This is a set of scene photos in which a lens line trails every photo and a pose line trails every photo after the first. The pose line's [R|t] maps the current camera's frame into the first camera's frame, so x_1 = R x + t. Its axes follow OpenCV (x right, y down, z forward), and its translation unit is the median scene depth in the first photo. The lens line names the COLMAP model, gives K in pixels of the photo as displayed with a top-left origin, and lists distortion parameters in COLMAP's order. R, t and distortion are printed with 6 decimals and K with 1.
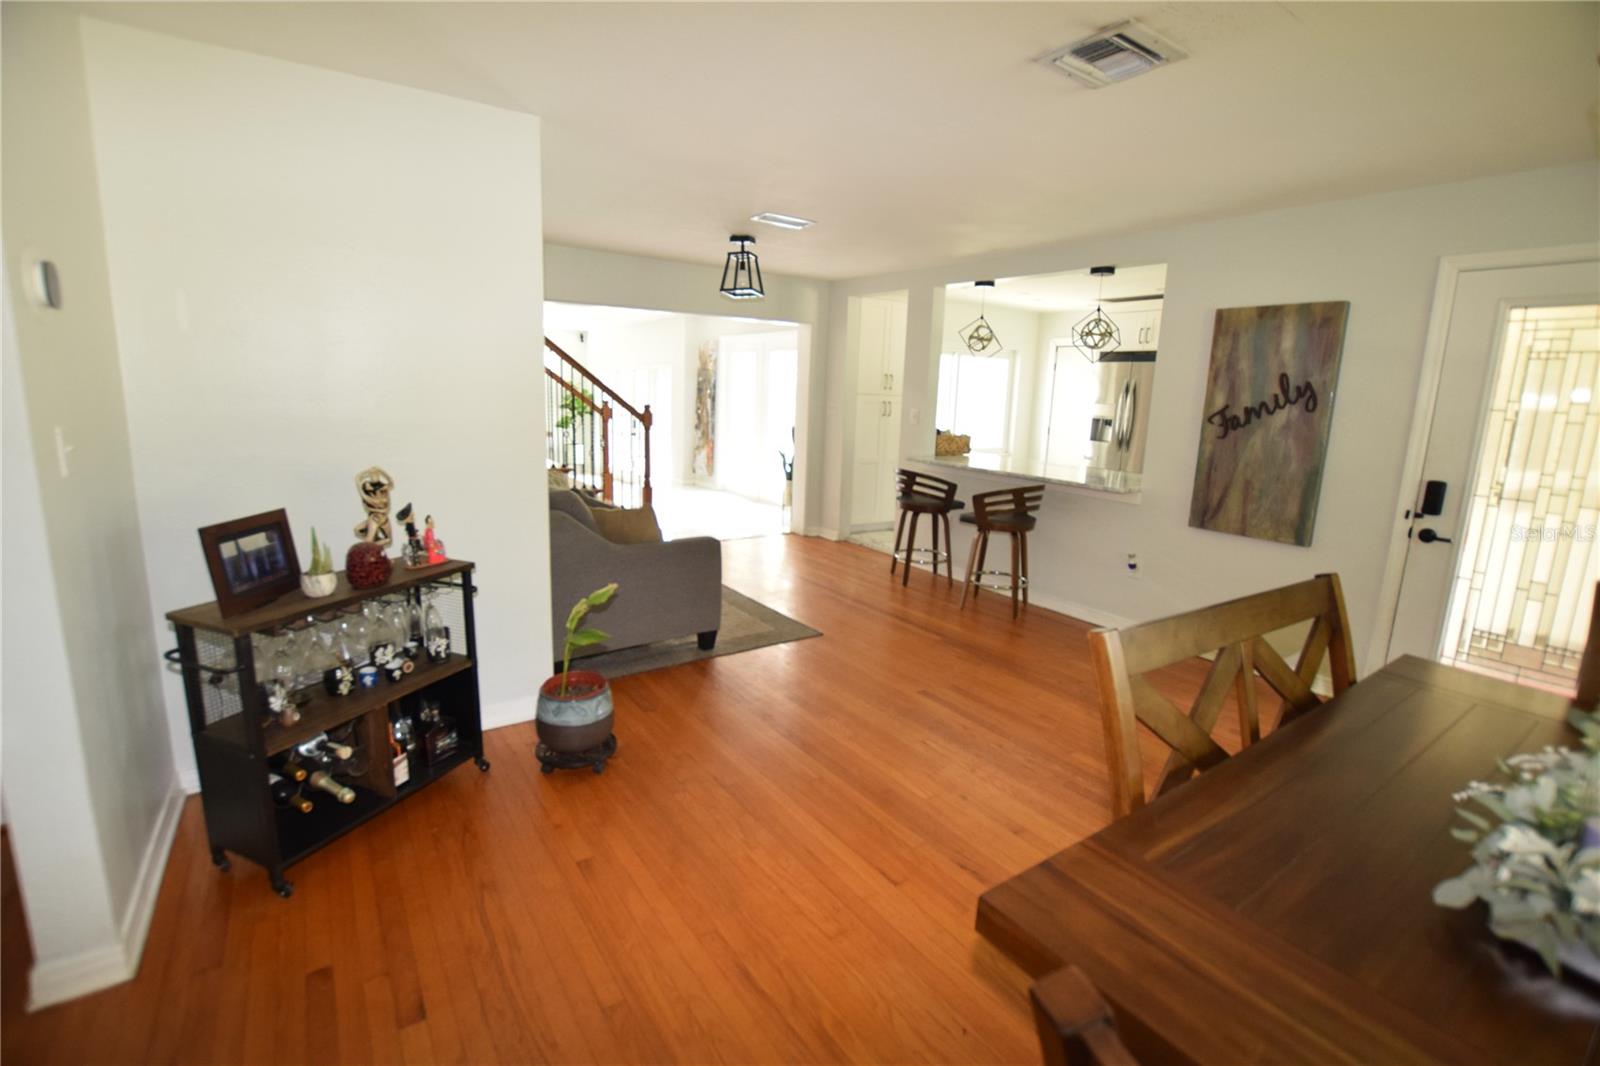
lens RADIAL K [[692.1, 0, 800.0], [0, 692.1, 533.0], [0, 0, 1]] dist [-0.034546, 0.005246]
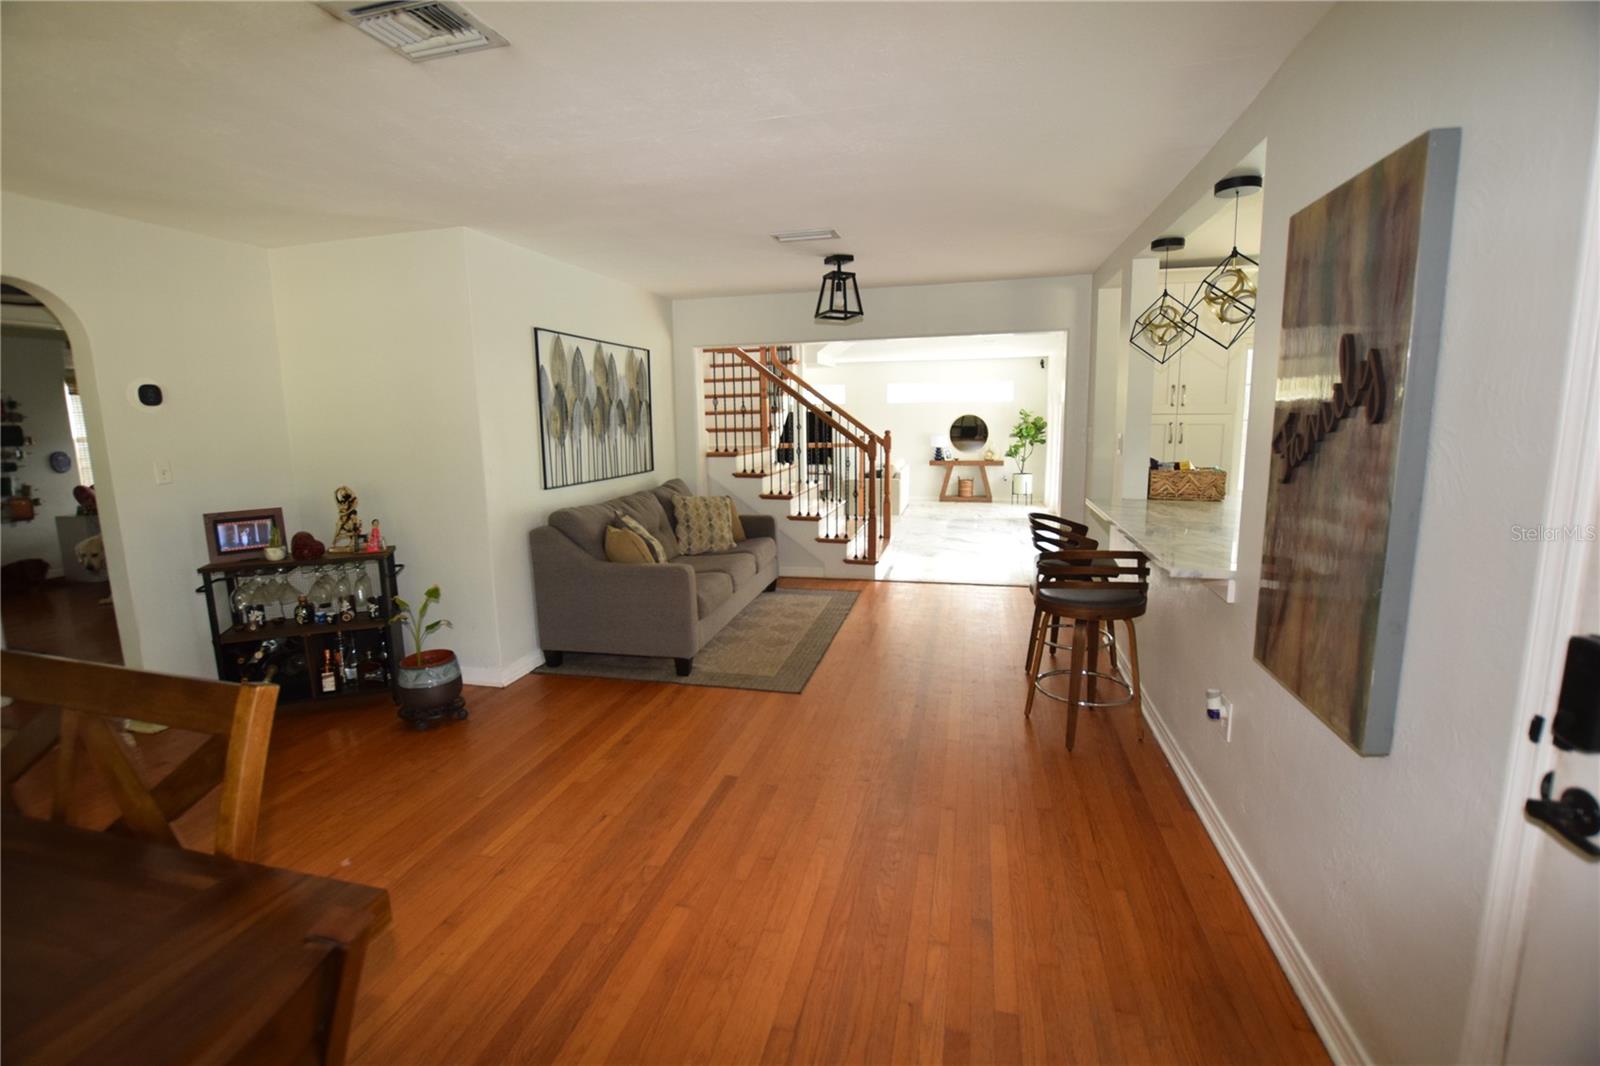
lens RADIAL K [[698.8, 0, 795.5], [0, 698.8, 521.0], [0, 0, 1]] dist [-0.034302, 0.005682]
pose [[0.664298, 0.067698, -0.744396, 0.750406], [-0.110351, 0.993860, -0.008092, -0.070822], [0.739277, 0.087521, 0.667689, 0.428961]]
